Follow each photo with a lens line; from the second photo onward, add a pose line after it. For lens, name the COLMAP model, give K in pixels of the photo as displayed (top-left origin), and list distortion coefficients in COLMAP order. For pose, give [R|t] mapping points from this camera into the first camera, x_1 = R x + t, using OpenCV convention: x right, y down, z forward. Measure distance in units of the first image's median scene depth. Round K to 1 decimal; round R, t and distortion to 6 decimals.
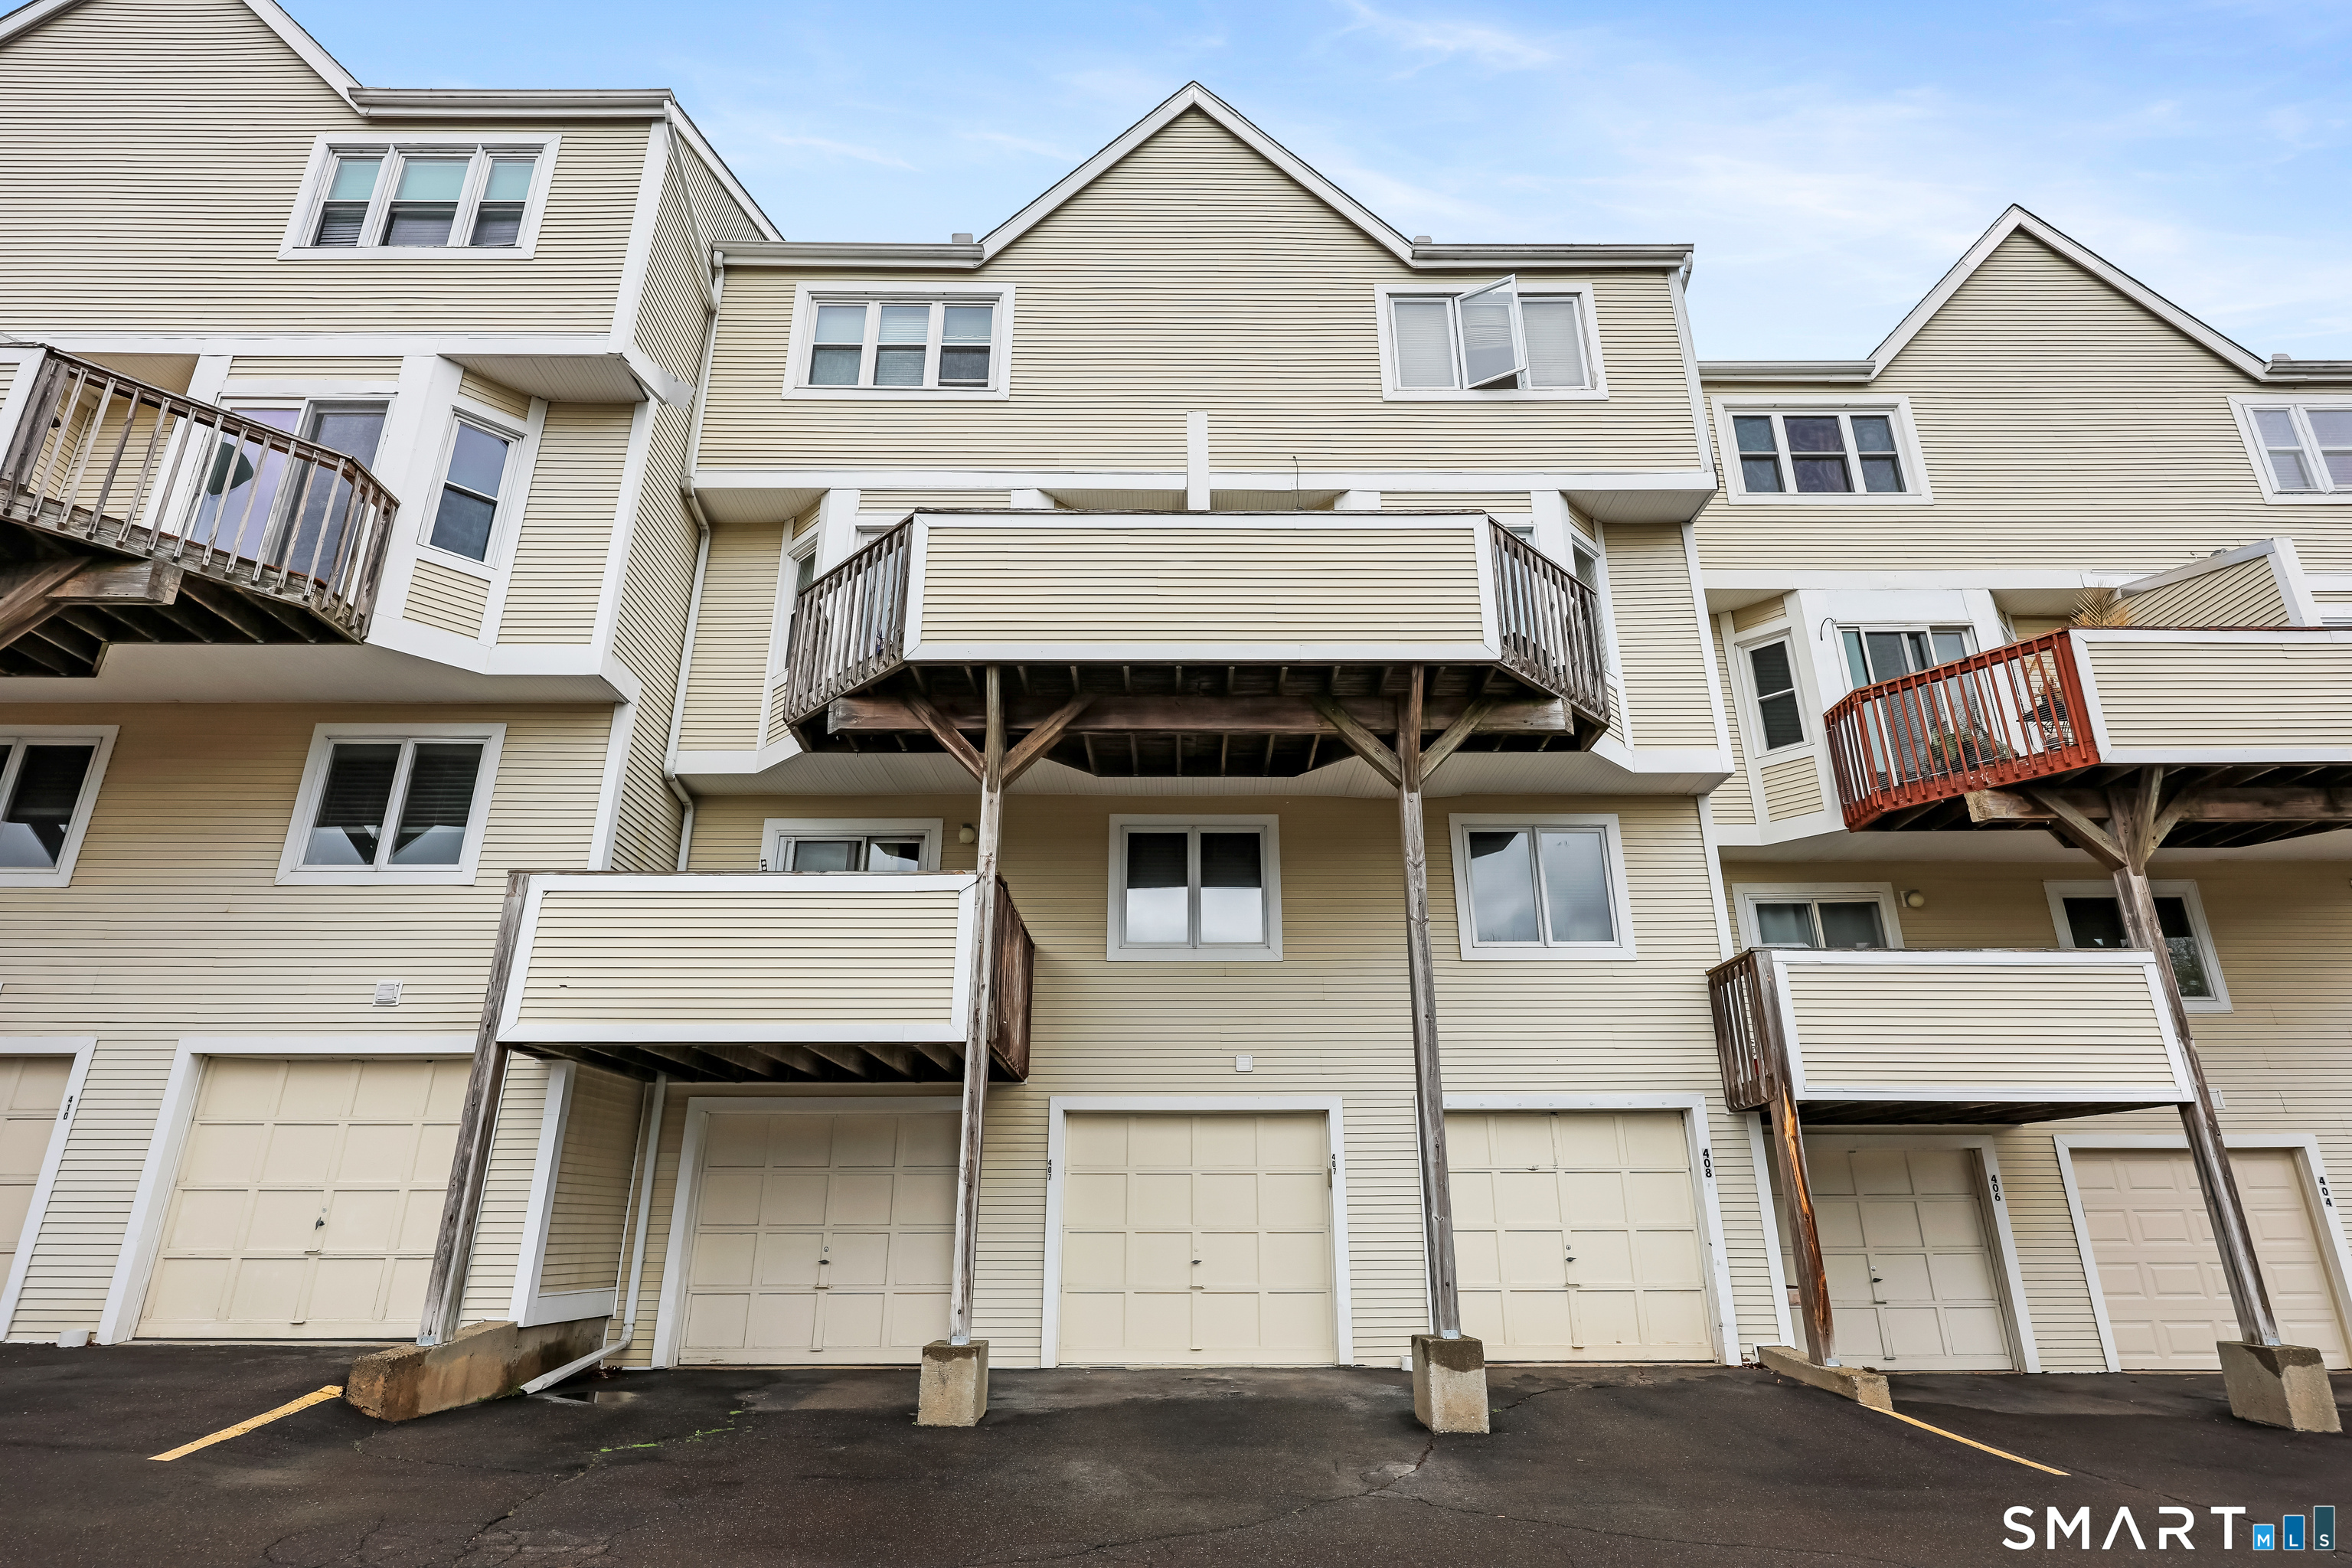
lens RADIAL K [[1247.1, 0, 1168.3], [0, 1247.1, 786.0], [0, 0, 1]] dist [0.000959, -0.000611]
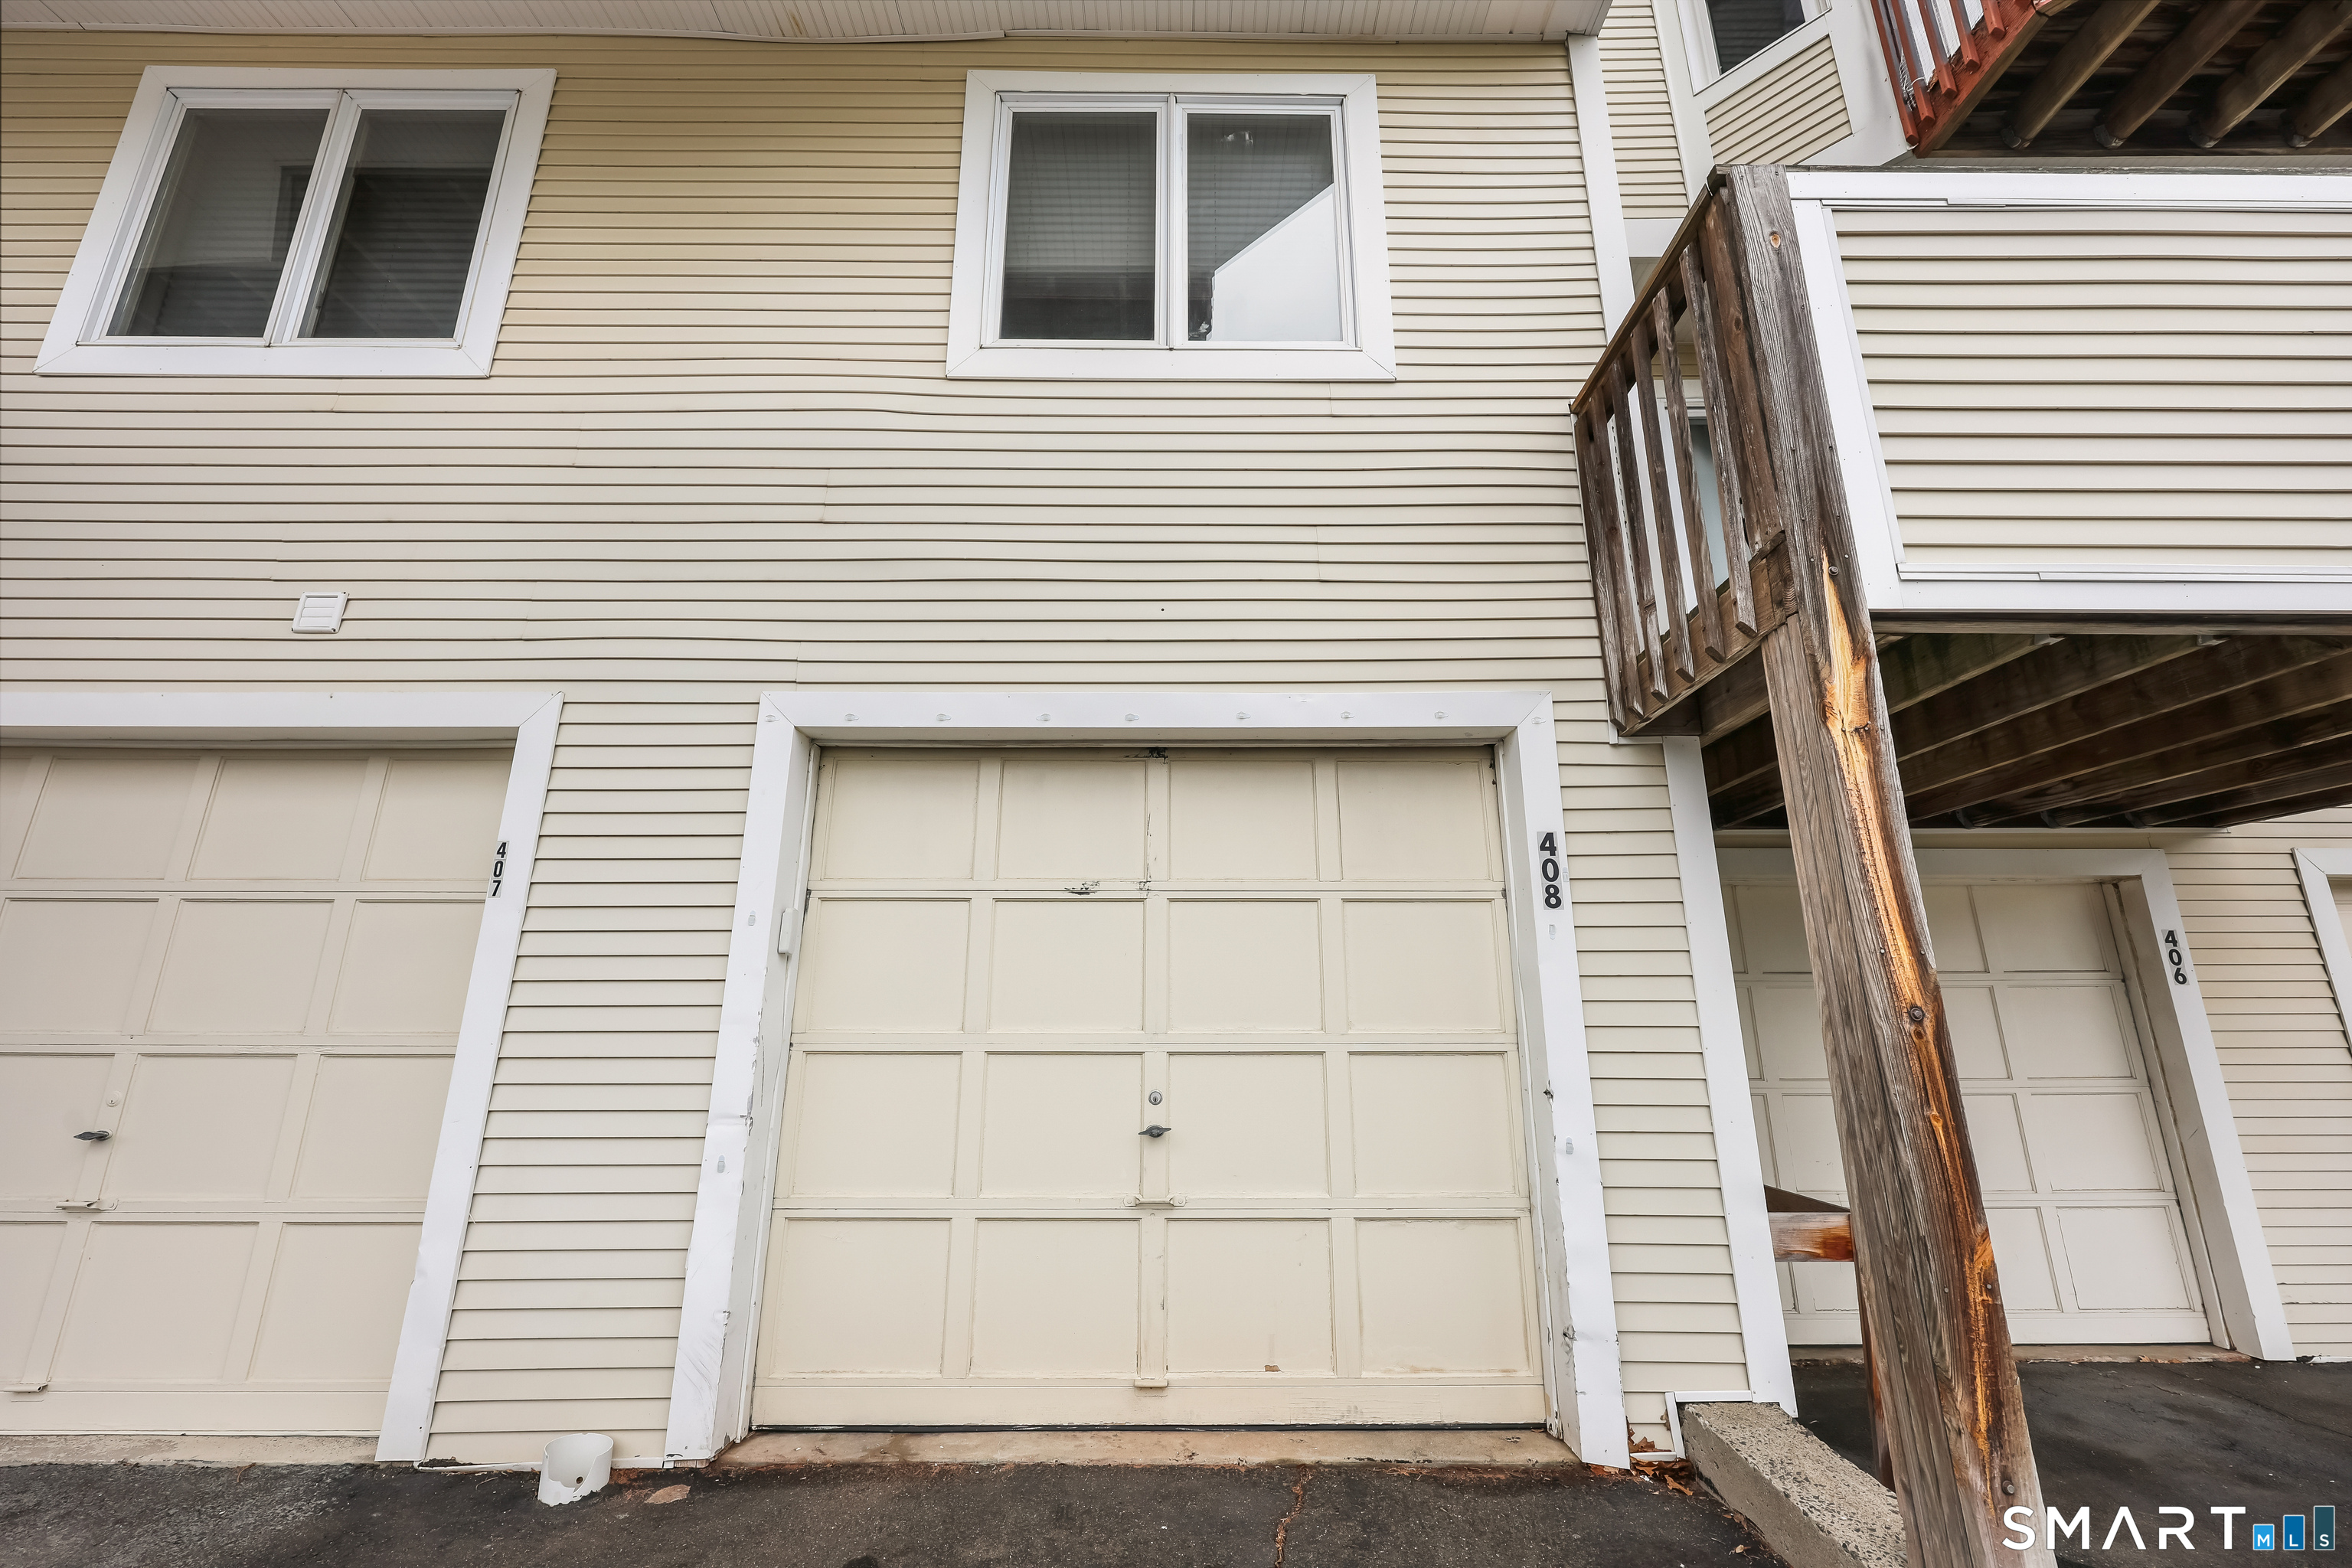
lens RADIAL K [[925.6, 0, 1183.2], [0, 925.6, 786.2], [0, 0, 1]] dist [-0.001148, 0.000137]
pose [[0.999997, 0.001668, -0.001561, 0.326277], [-0.001522, 0.996050, 0.088785, 0.254241], [0.001703, -0.088782, 0.996050, 0.735625]]
